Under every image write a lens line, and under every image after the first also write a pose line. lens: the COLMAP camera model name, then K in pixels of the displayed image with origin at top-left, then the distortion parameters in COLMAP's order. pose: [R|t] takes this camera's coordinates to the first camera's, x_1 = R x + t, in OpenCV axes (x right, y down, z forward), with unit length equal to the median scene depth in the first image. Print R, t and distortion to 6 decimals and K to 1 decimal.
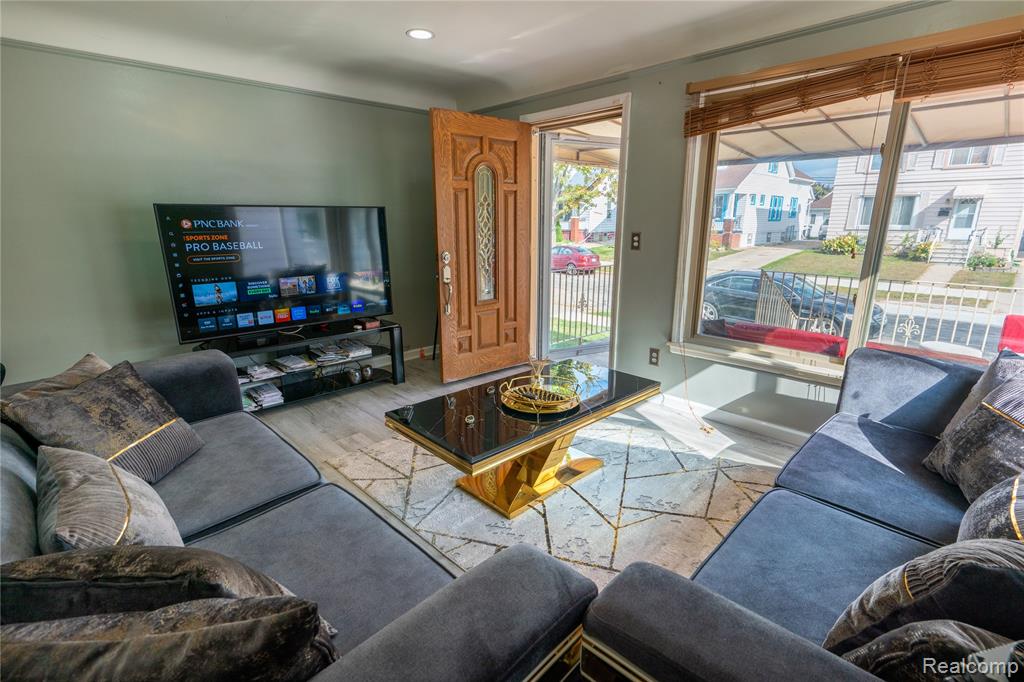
lens RADIAL K [[480.7, 0, 517.2], [0, 480.7, 343.4], [0, 0, 1]] dist [0.003696, 0.000617]
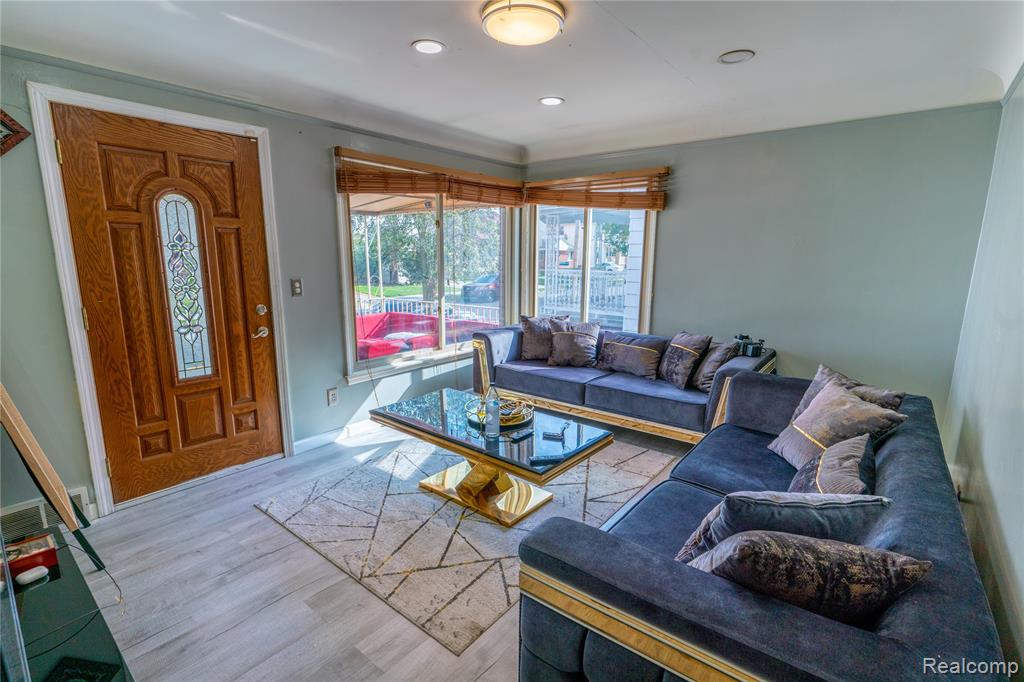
lens RADIAL K [[480.7, 0, 517.2], [0, 480.7, 343.4], [0, 0, 1]] dist [0.003696, 0.000617]
pose [[-0.127883, -0.182881, 0.974782, -0.849316], [0.246047, 0.946277, 0.209813, -0.226727], [-0.960784, 0.266674, -0.076015, 0.776966]]
